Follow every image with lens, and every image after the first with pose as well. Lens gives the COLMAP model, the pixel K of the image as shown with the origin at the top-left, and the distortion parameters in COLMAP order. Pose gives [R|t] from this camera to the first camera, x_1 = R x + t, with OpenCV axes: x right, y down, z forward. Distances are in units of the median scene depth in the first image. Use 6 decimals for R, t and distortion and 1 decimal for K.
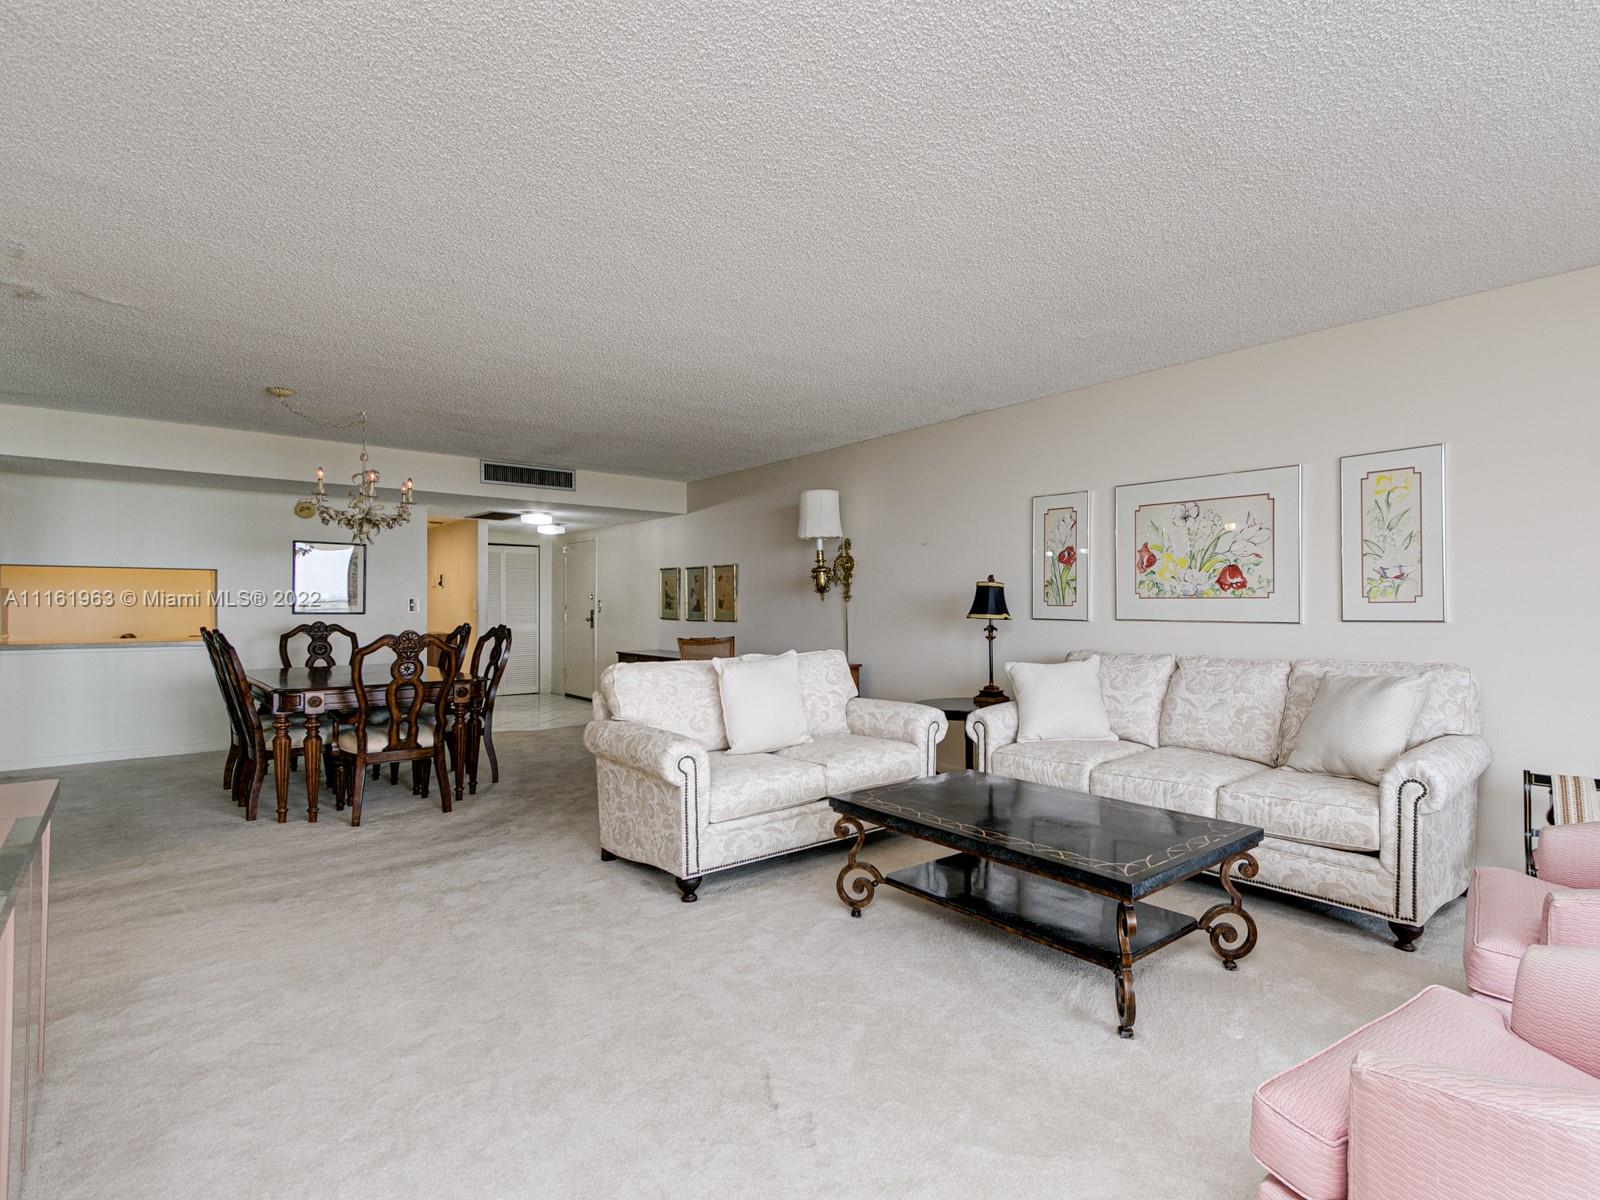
lens RADIAL K [[806.9, 0, 834.0], [0, 806.9, 600.3], [0, 0, 1]] dist [0.004295, 0.000504]
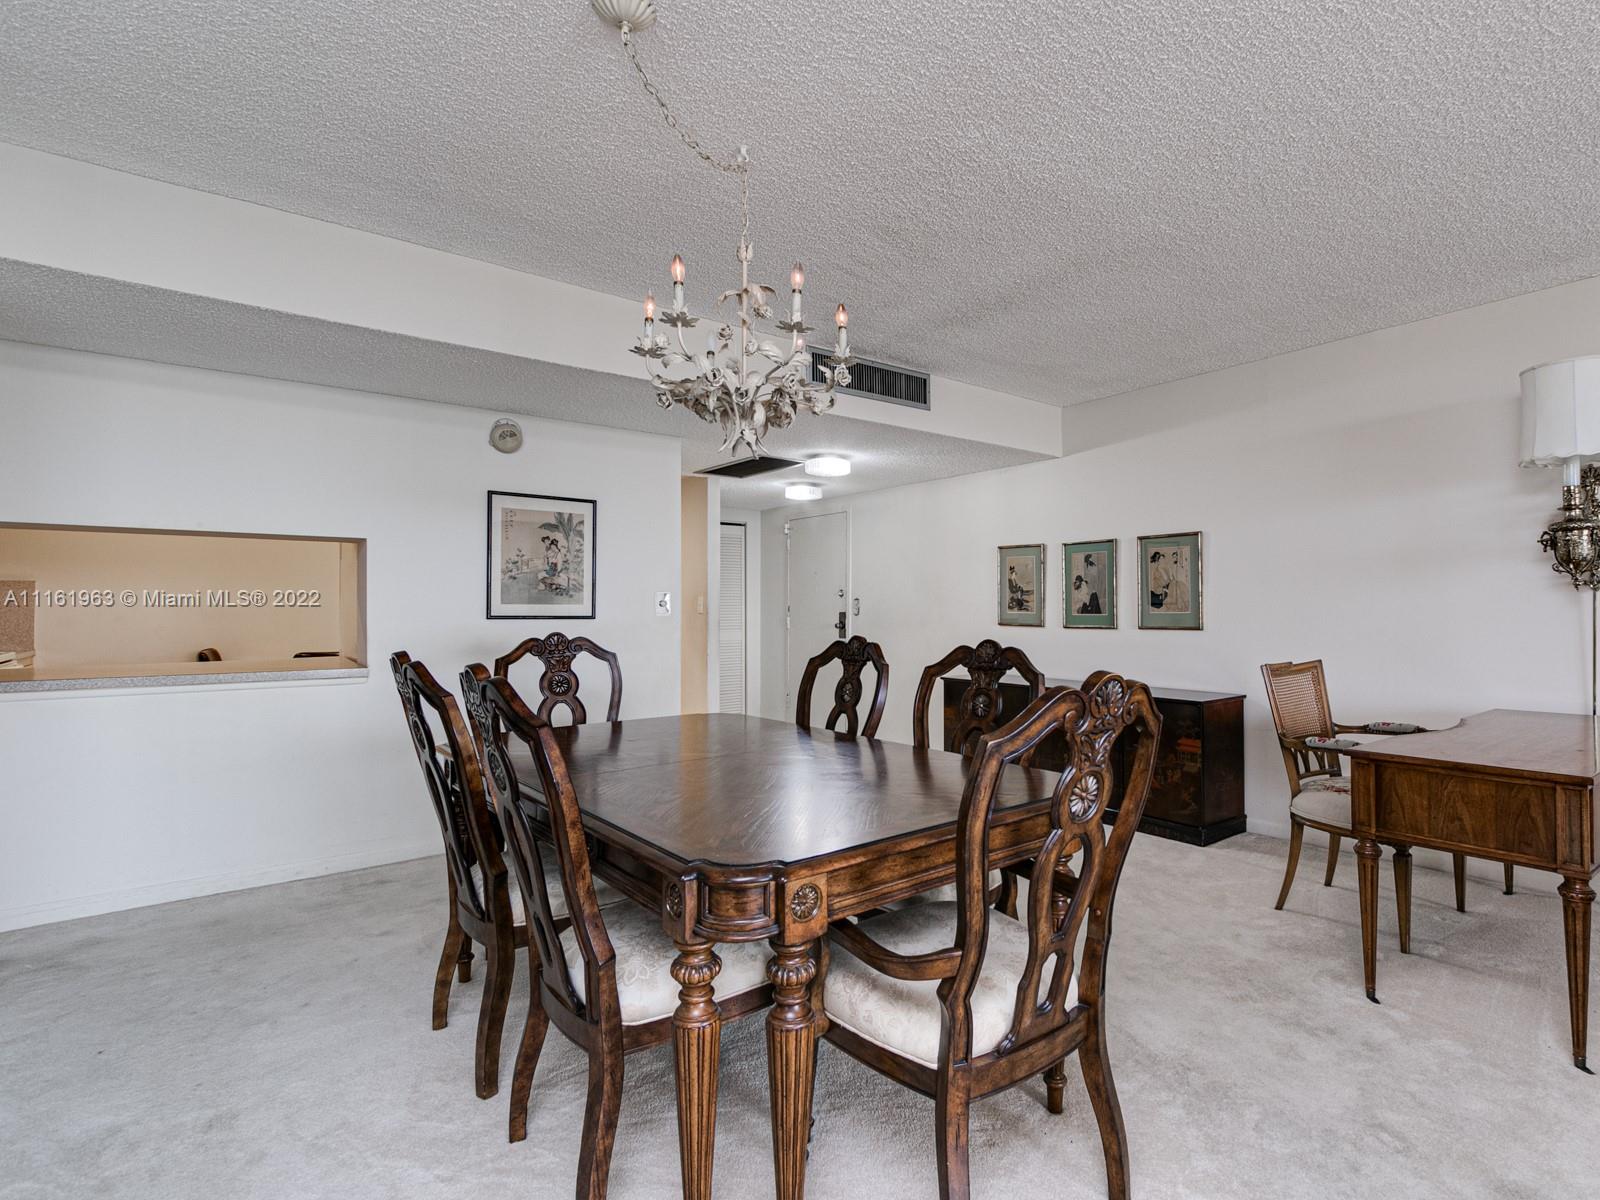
lens RADIAL K [[806.9, 0, 834.0], [0, 806.9, 600.3], [0, 0, 1]] dist [0.004295, 0.000504]
pose [[0.997694, -0.004274, -0.067744, -0.584479], [0.003853, 0.999972, -0.006339, 0.012662], [0.067769, 0.006063, 0.997683, 0.672812]]
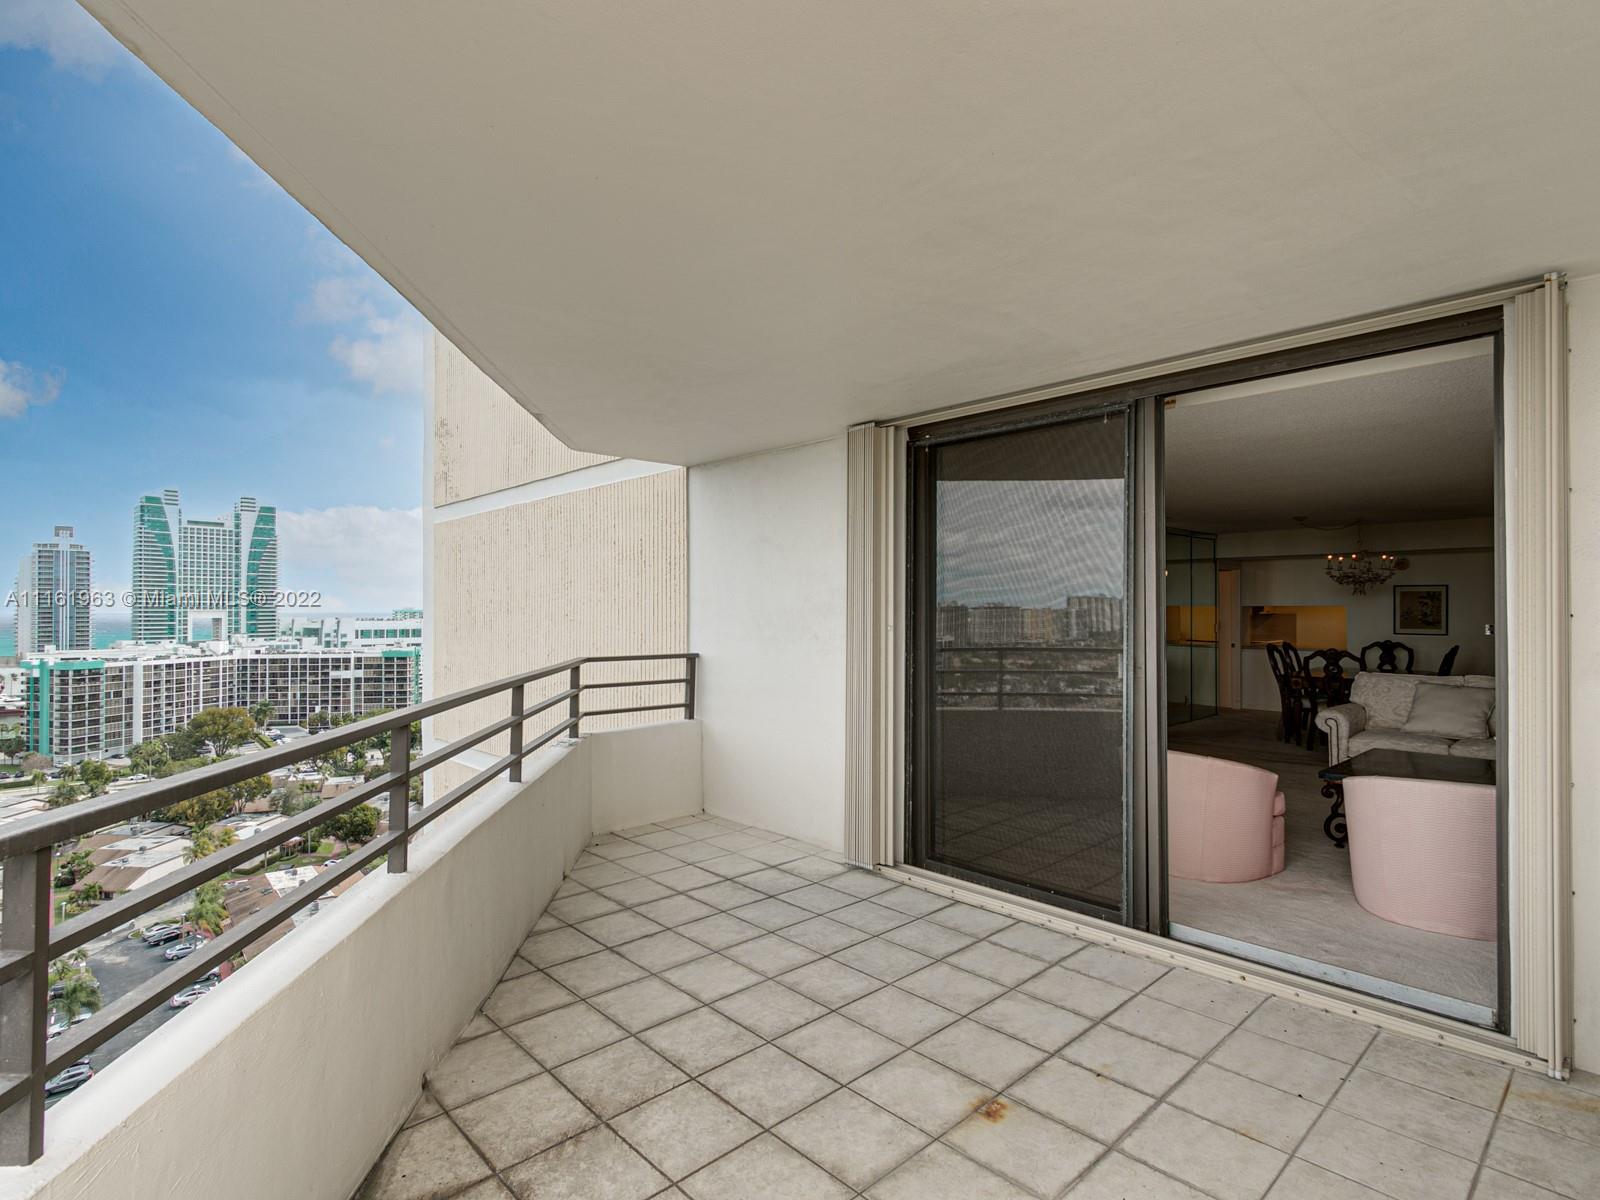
lens RADIAL K [[817.8, 0, 710.4], [0, 817.8, 602.8], [0, 0, 1]] dist [-0.001905, -0.000228]
pose [[-0.029019, -0.007520, -0.999551, 1.320650], [0.008641, 0.999932, -0.007774, -0.061240], [0.999541, -0.008863, -0.028953, -0.324793]]
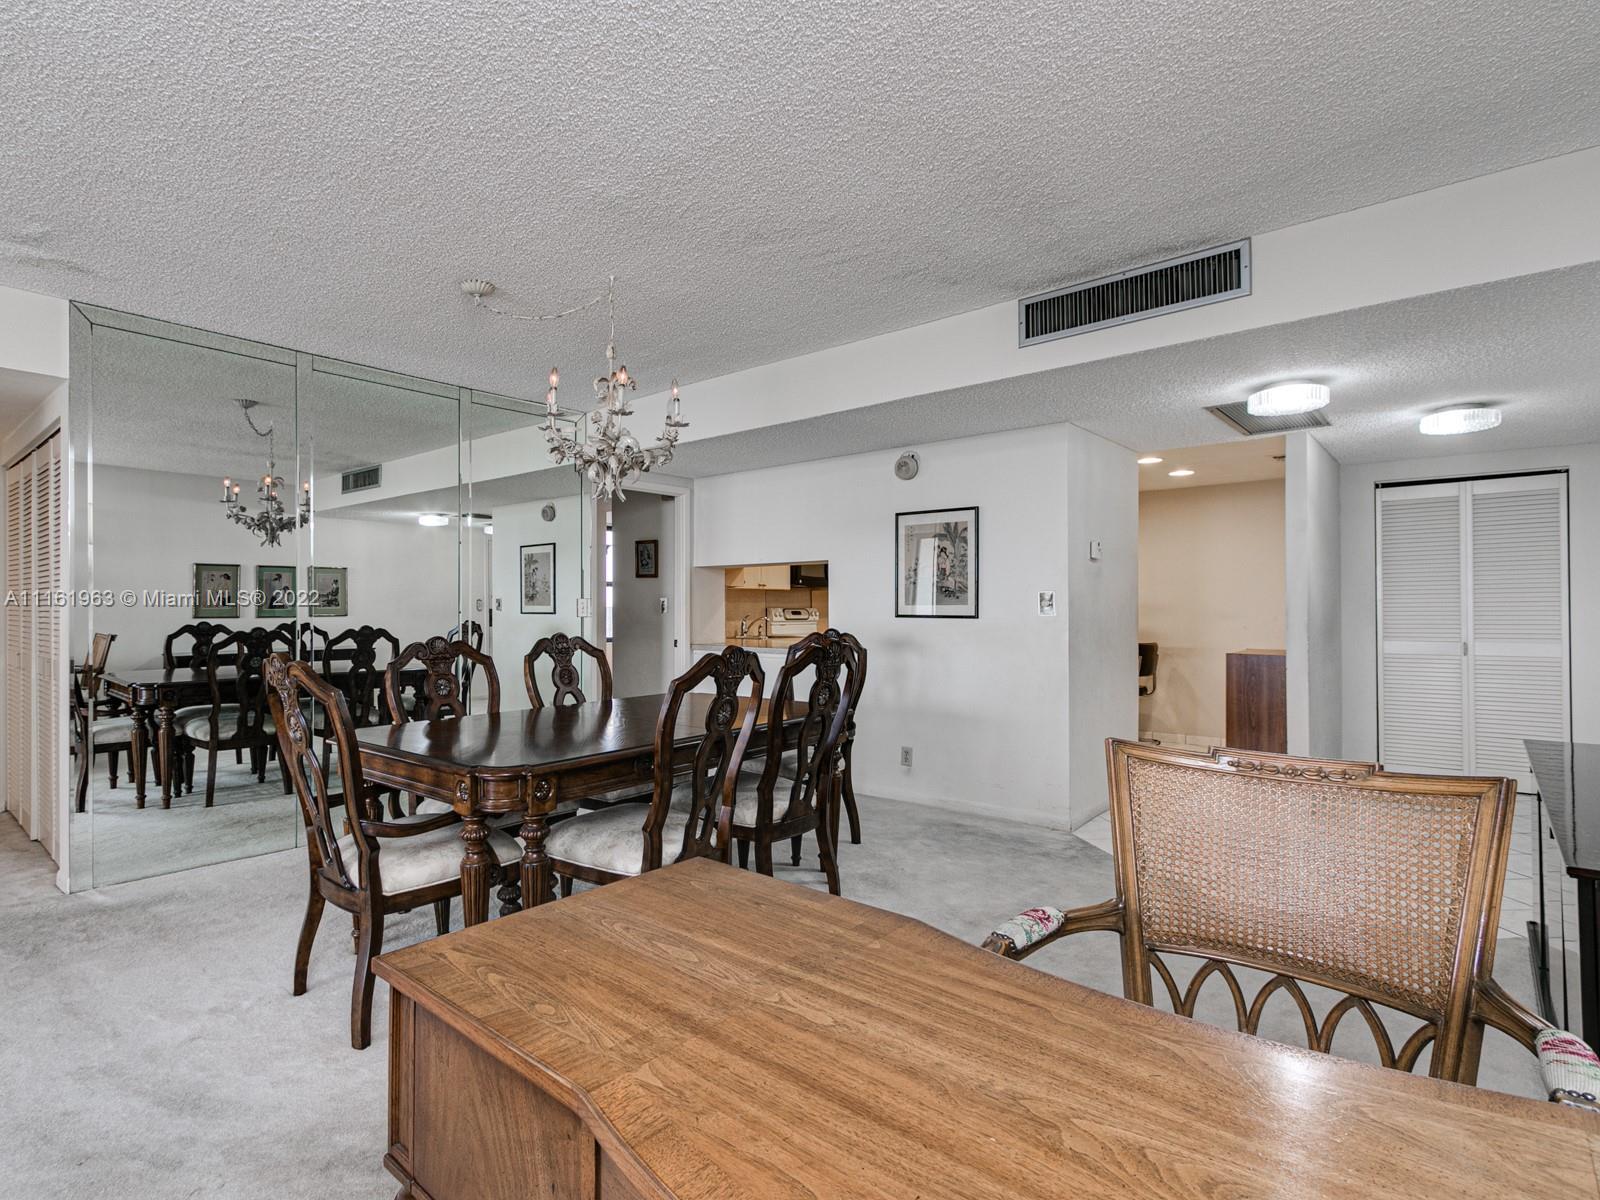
lens RADIAL K [[802.7, 0, 800.0], [0, 802.7, 600.0], [0, 0, 1]] dist [0.000723, 0.000244]
pose [[0.148069, -0.008403, -0.988941, 0.018803], [0.011665, 0.999909, -0.006749, 0.008628], [0.988908, -0.010536, 0.148154, 1.226896]]
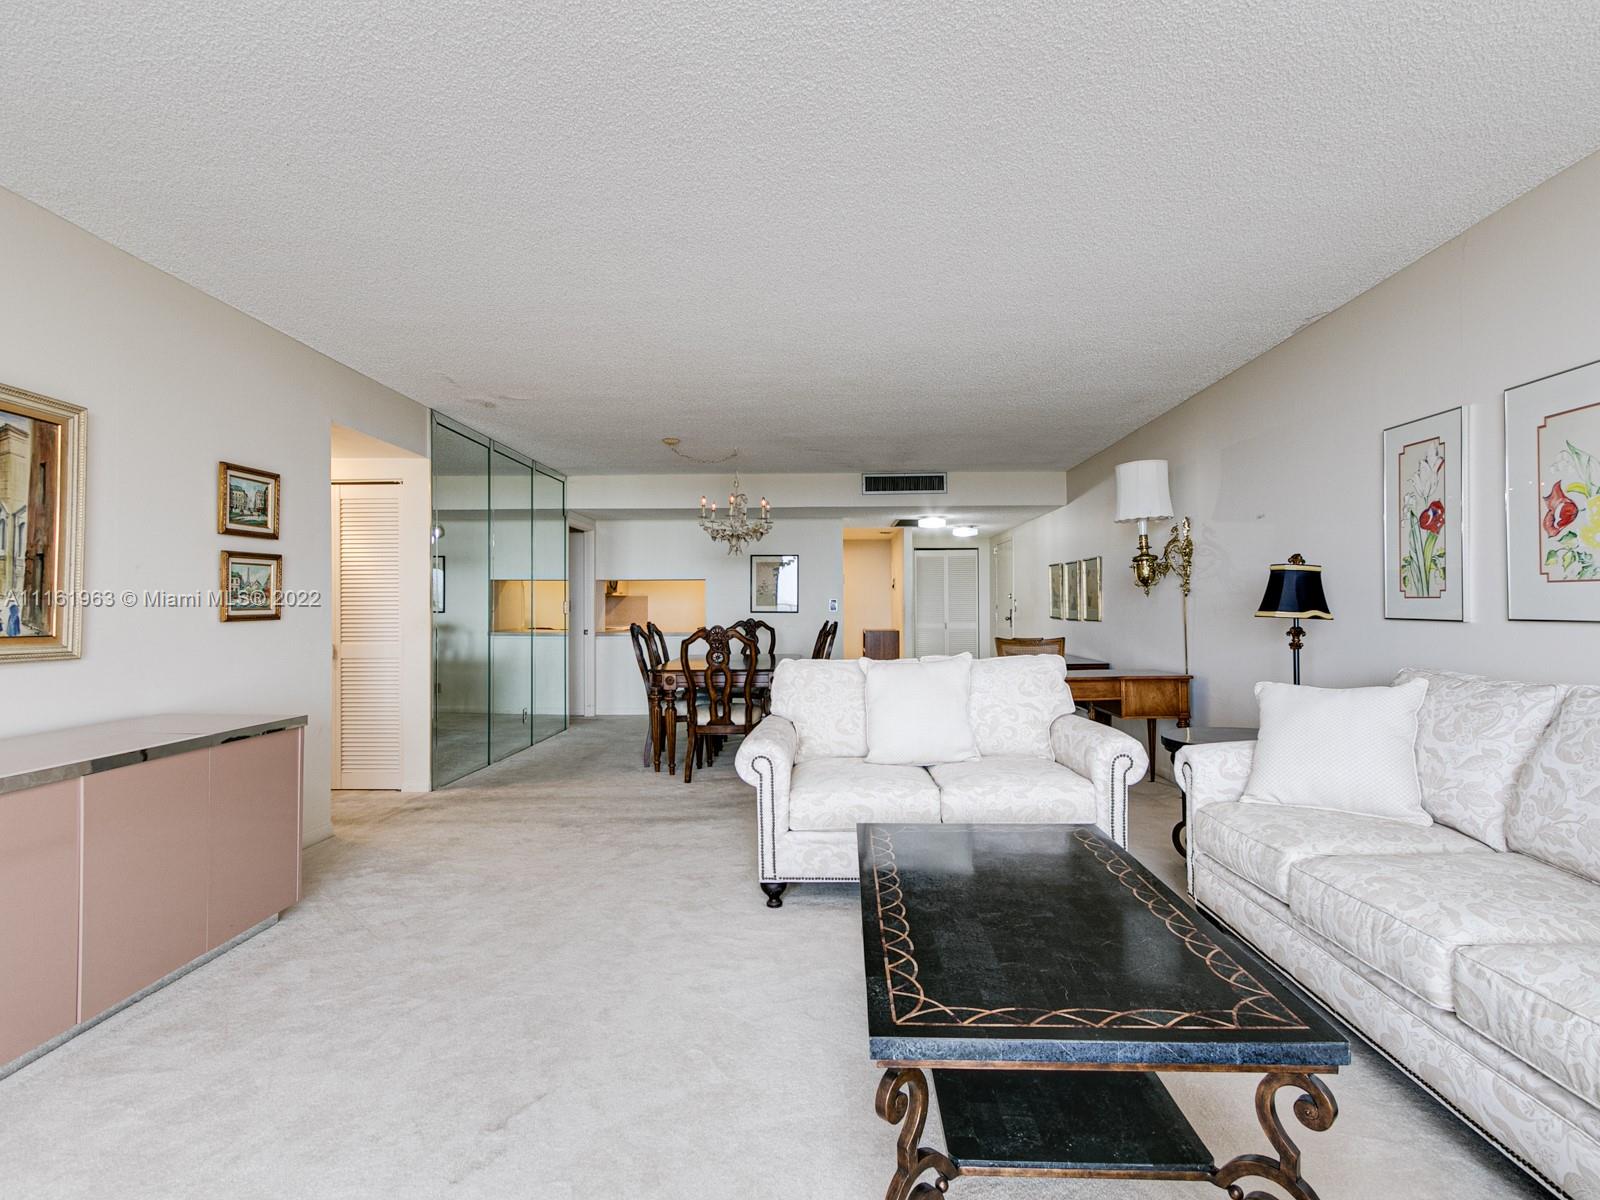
lens RADIAL K [[776.2, 0, 818.9], [0, 776.2, 603.0], [0, 0, 1]] dist [0.003238, 0.000129]
pose [[0.739622, -0.008676, -0.672967, 0.354726], [0.010123, 0.999947, -0.001765, 0.007555], [0.672947, -0.005507, 0.739670, 0.250969]]
